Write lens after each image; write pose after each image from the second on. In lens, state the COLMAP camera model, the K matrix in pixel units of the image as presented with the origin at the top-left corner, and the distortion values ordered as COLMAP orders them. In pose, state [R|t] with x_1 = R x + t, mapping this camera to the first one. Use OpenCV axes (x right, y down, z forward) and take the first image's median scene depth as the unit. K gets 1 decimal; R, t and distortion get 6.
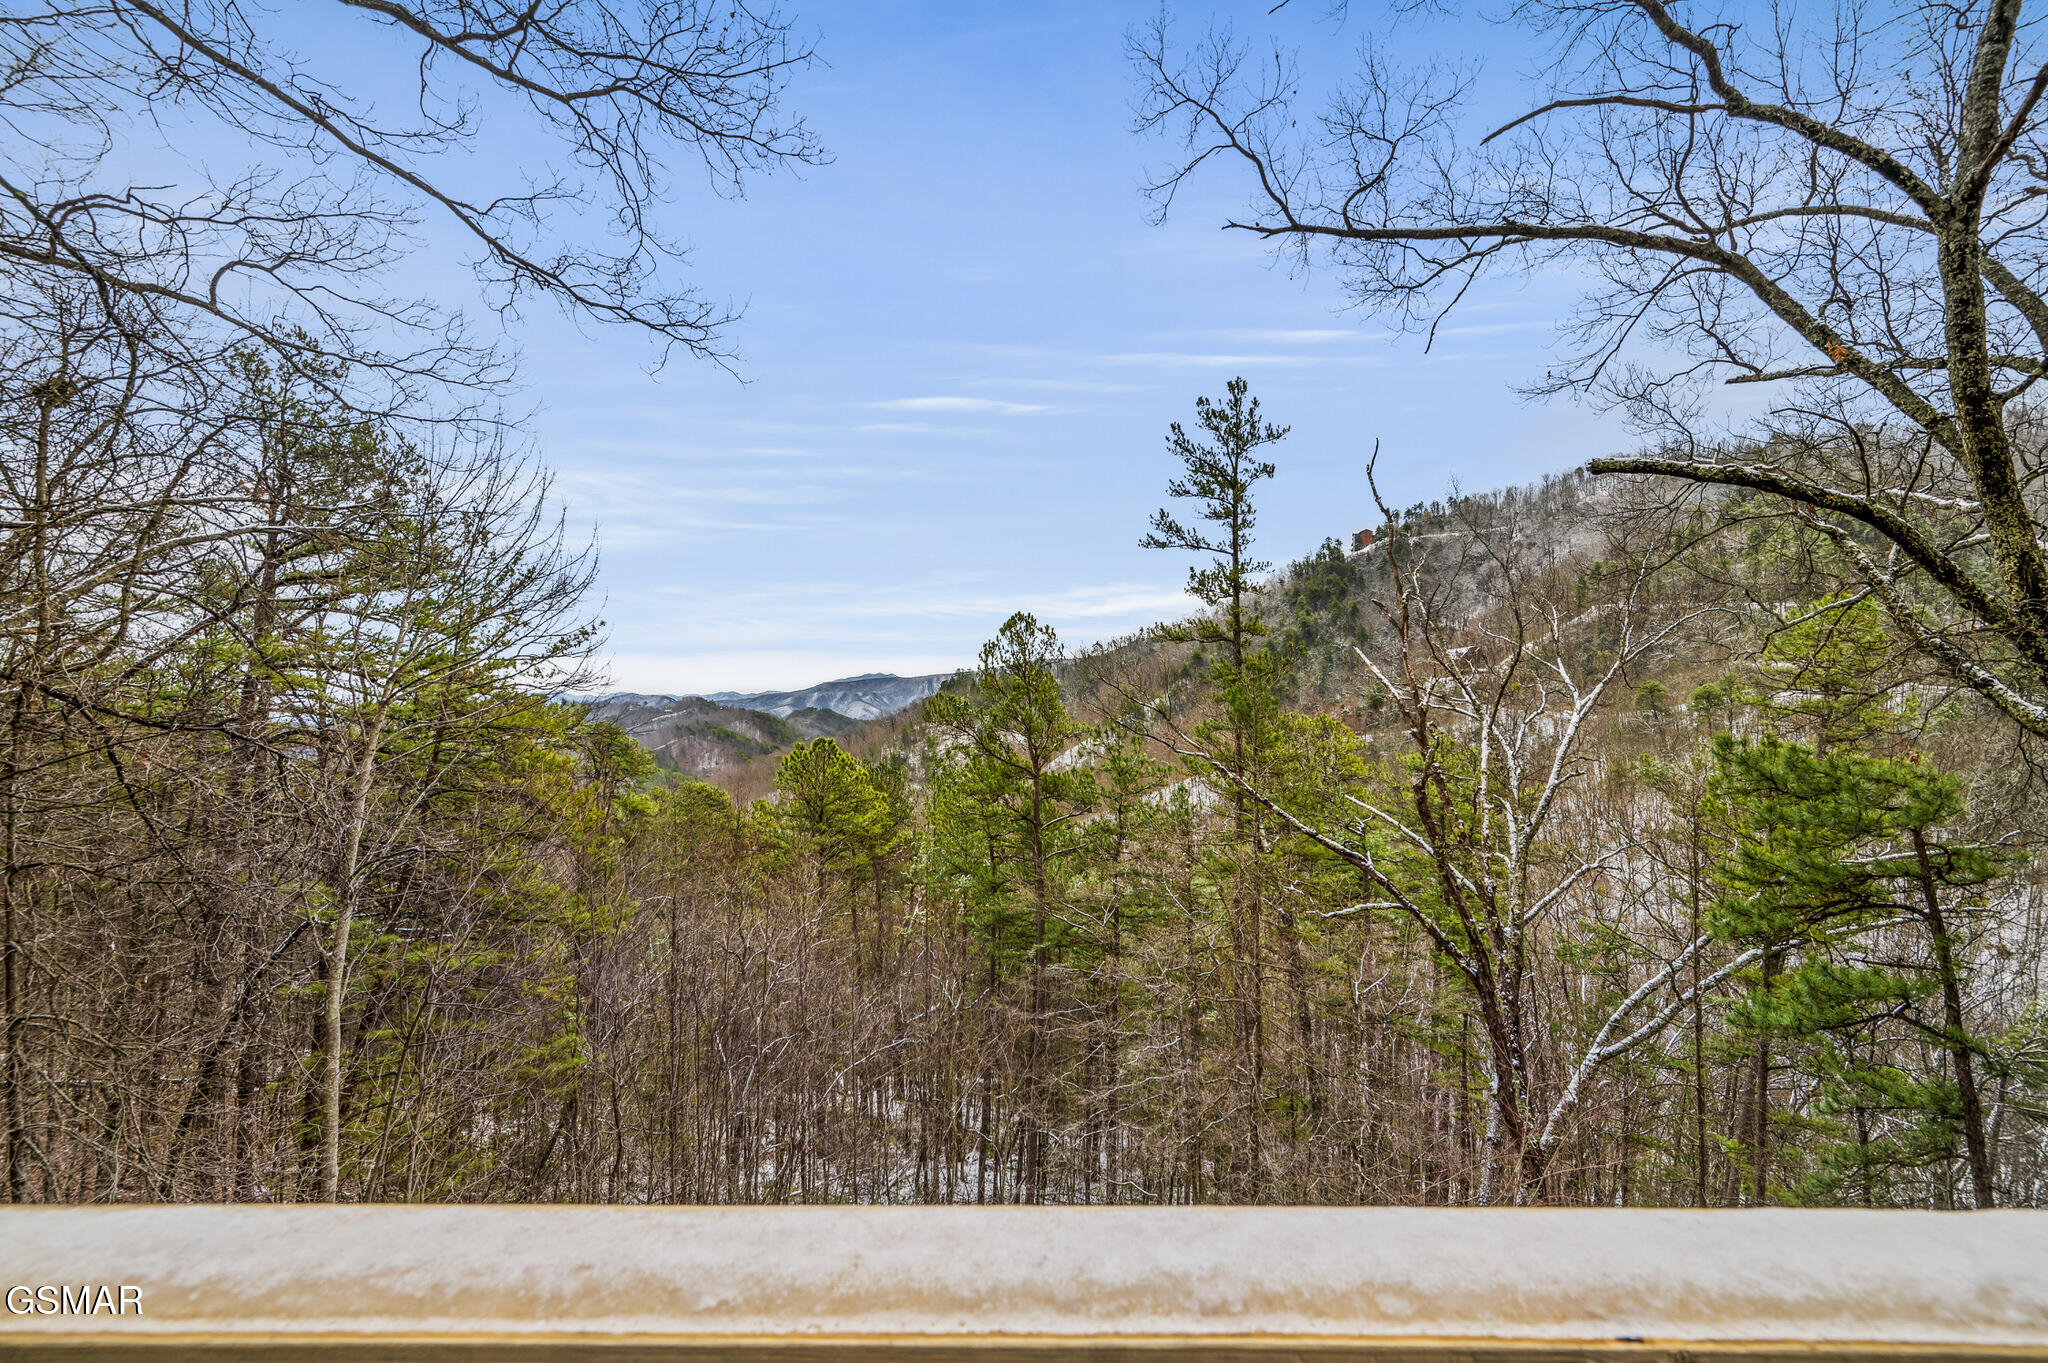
lens RADIAL K [[851.2, 0, 1033.1], [0, 851.2, 733.3], [0, 0, 1]] dist [-0.002418, 0.000005]
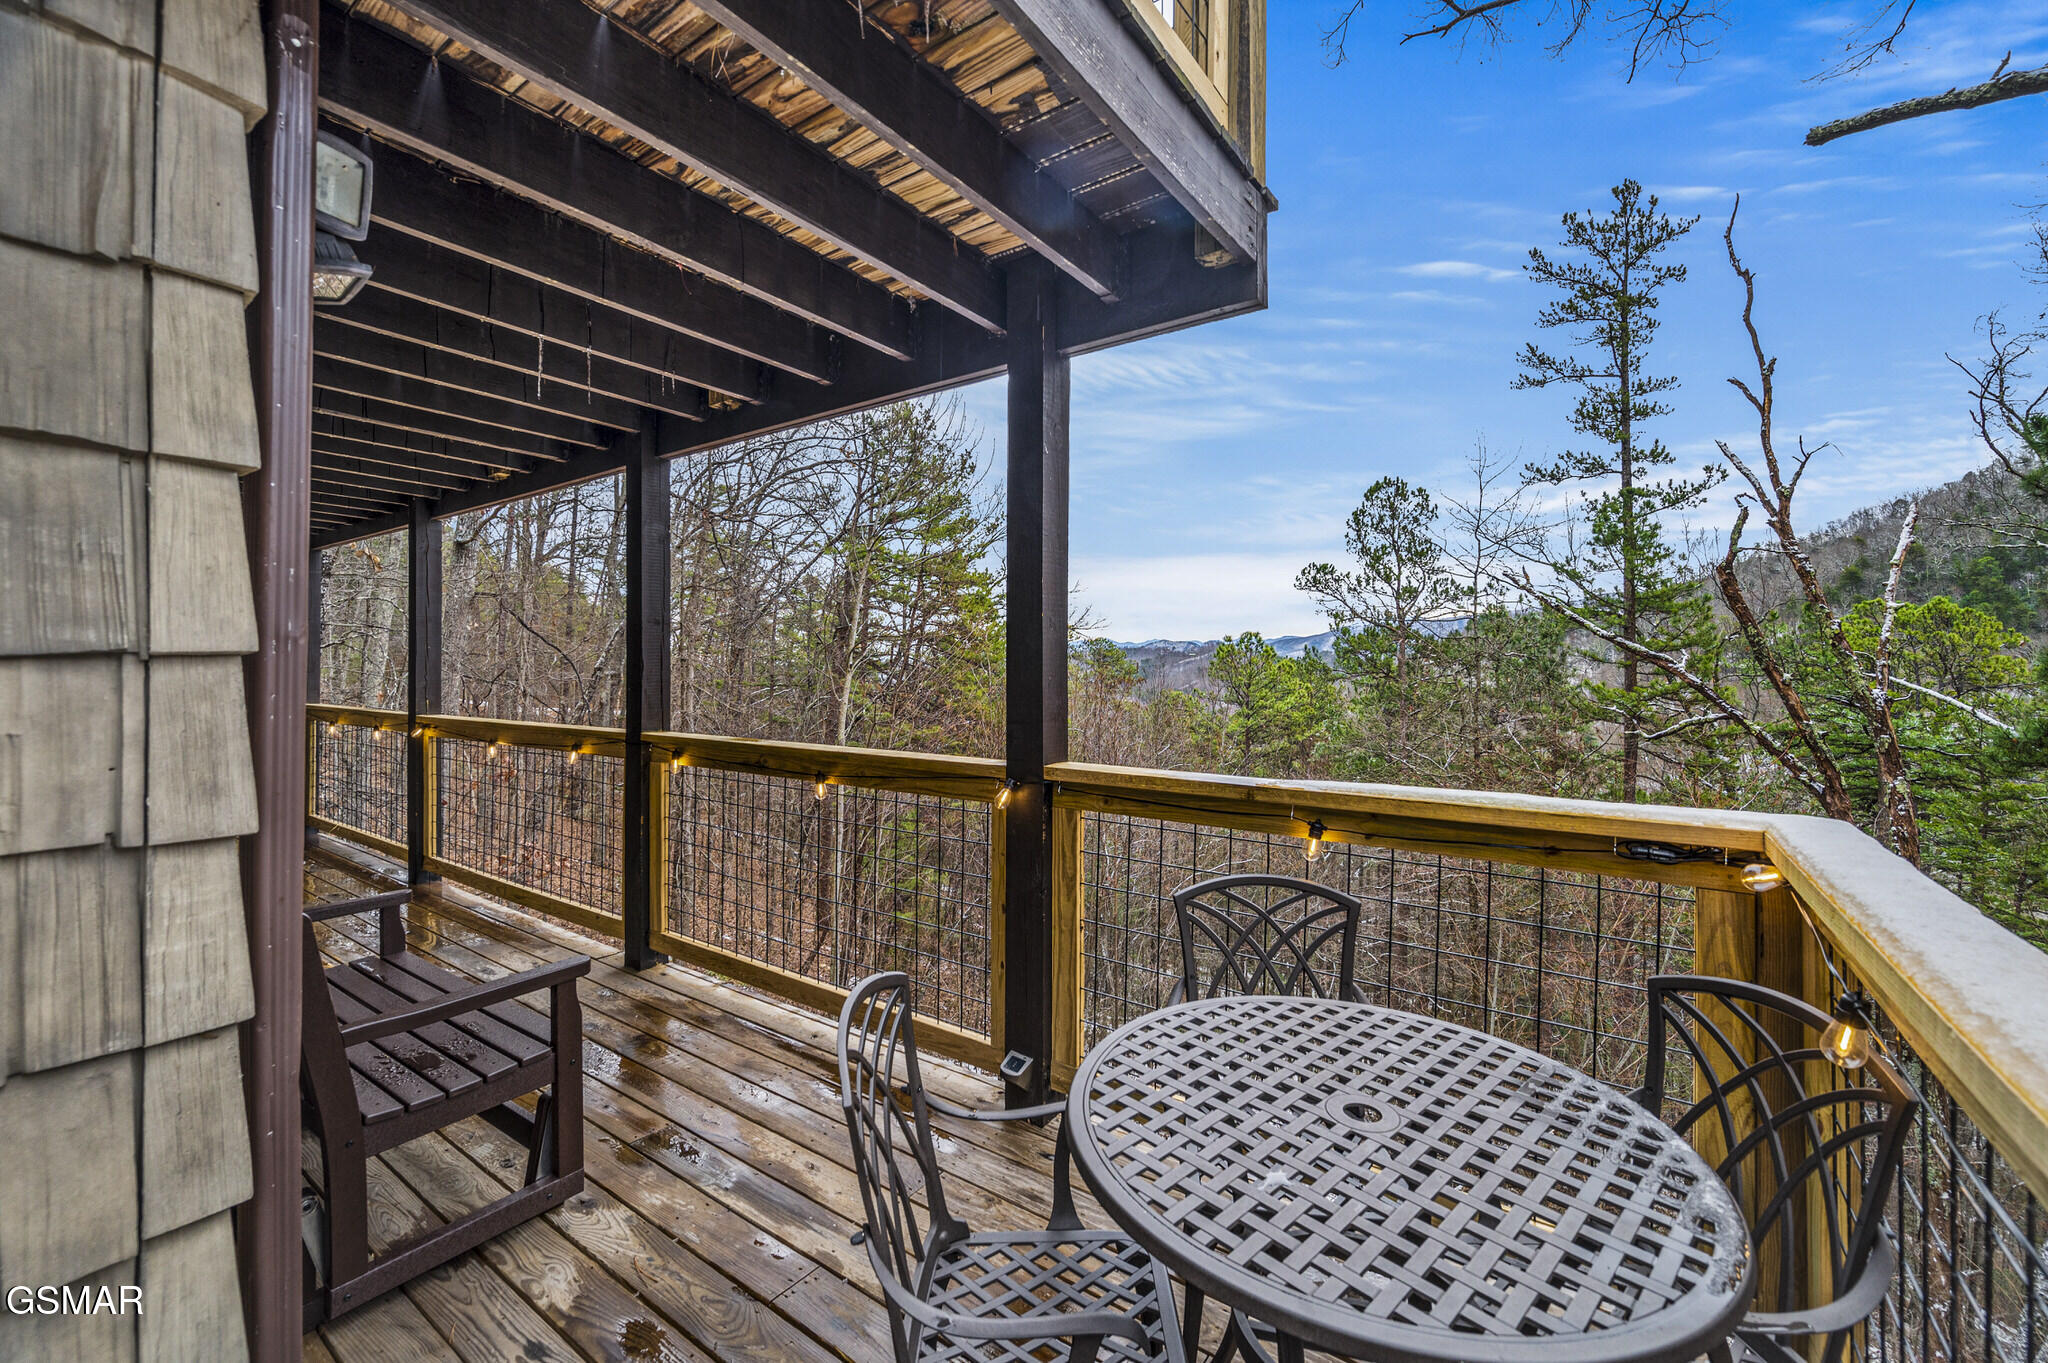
lens RADIAL K [[825.0, 0, 1027.4], [0, 825.0, 660.7], [0, 0, 1]] dist [-0.002037, 0.000194]
pose [[0.822068, 0.000754, -0.569389, 0.215326], [-0.012323, 0.999788, -0.016467, 0.112567], [0.569256, 0.020554, 0.821903, -0.066638]]
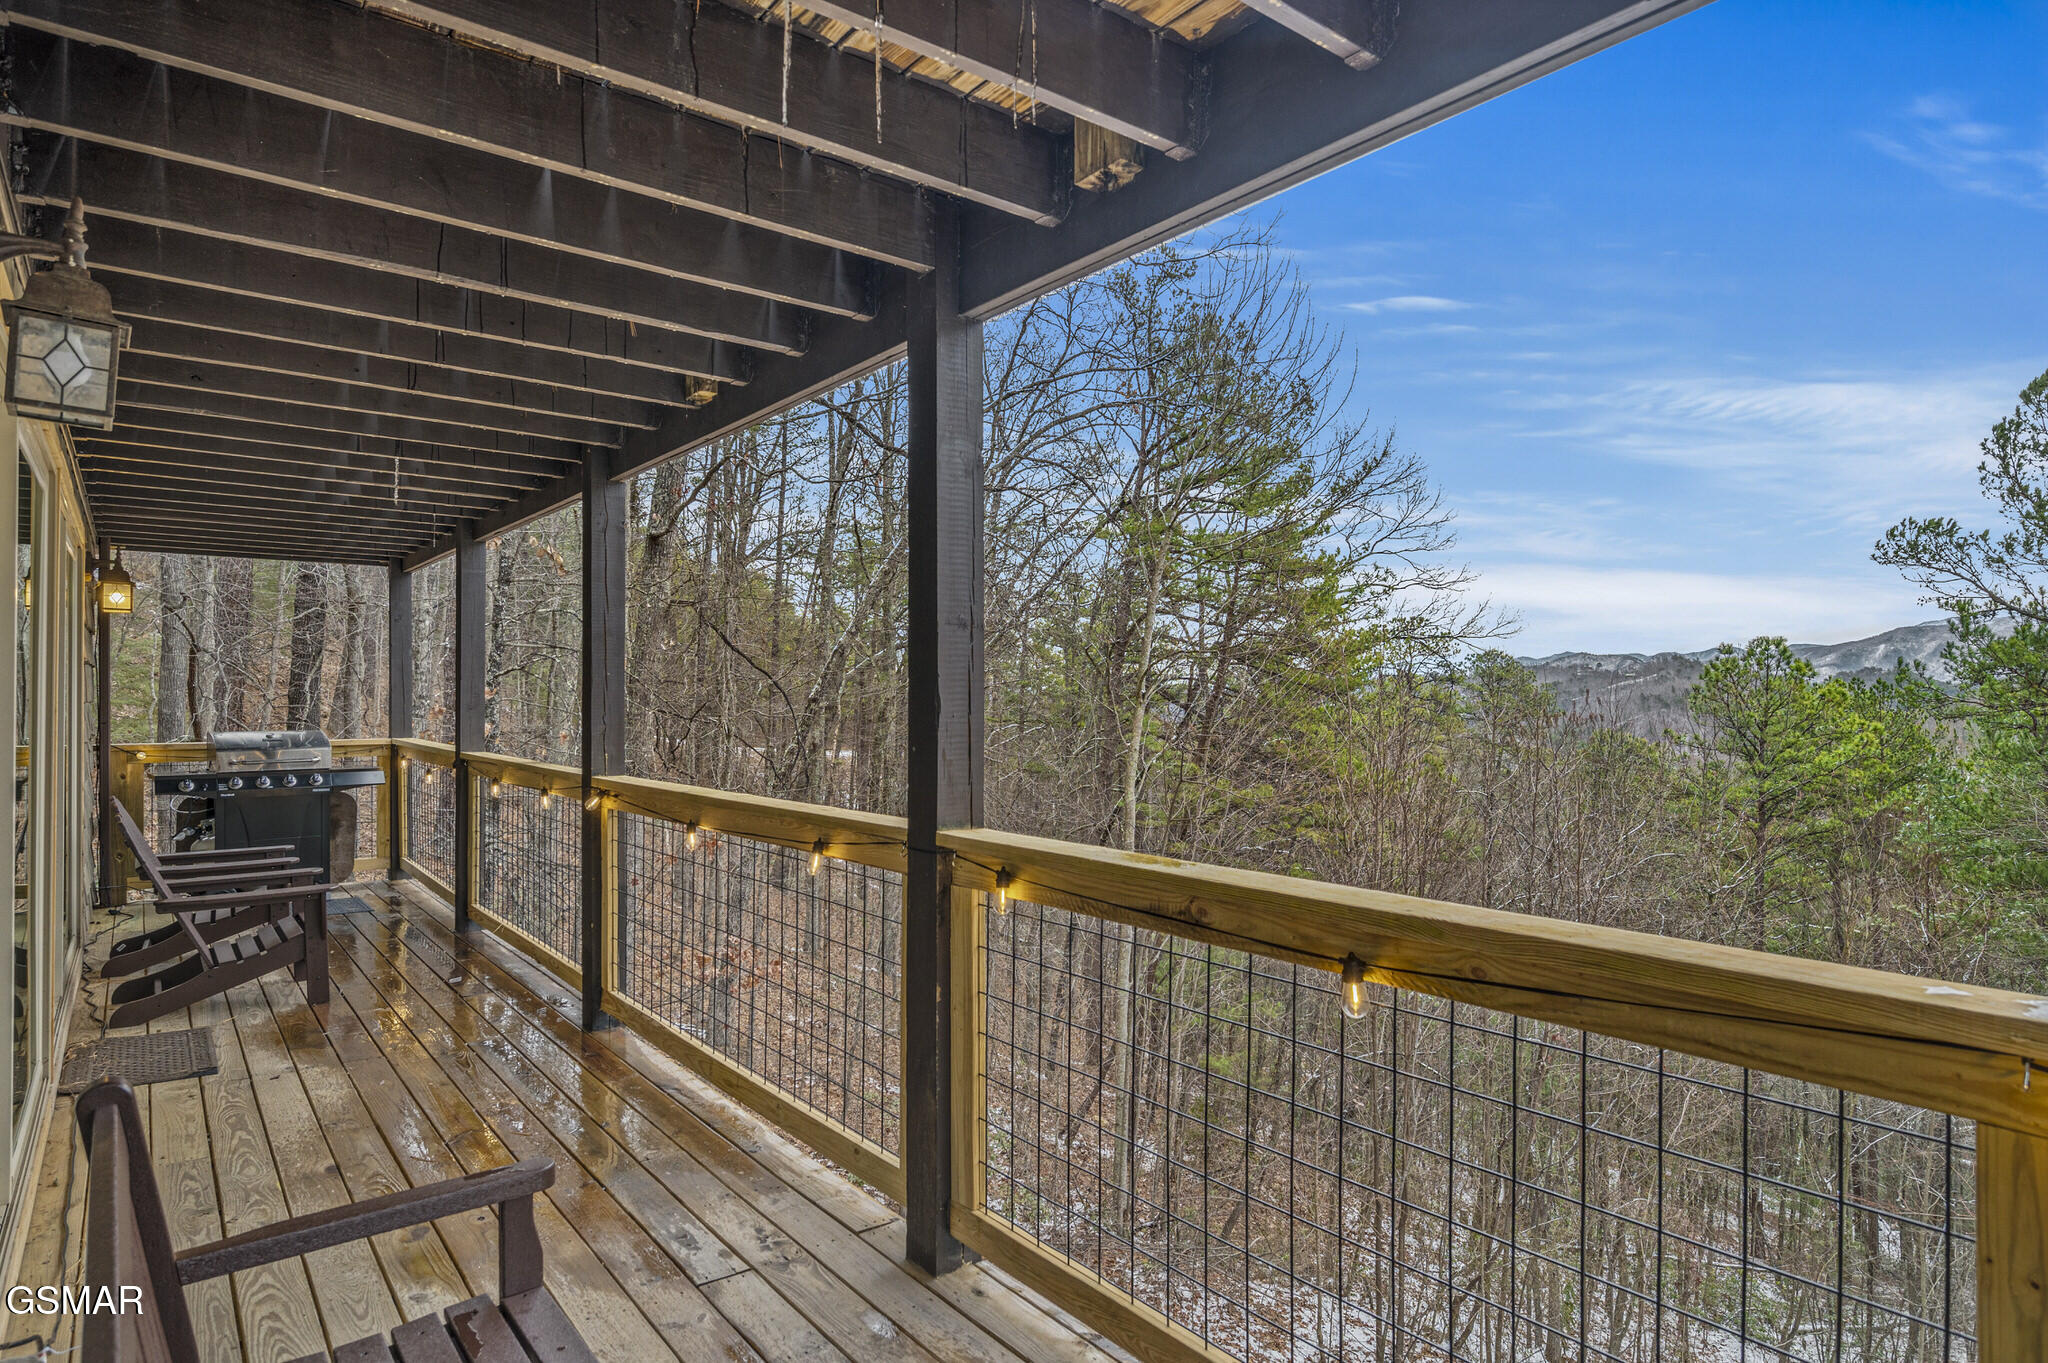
lens RADIAL K [[1140.2, 0, 1024.0], [0, 1140.2, 681.5], [0, 0, 1]] dist [-0.000614, 0.000900]
pose [[0.624079, -0.005615, -0.781341, 0.162058], [-0.012279, 0.999780, -0.016993, 0.111180], [0.781264, 0.020199, 0.623873, -0.045049]]
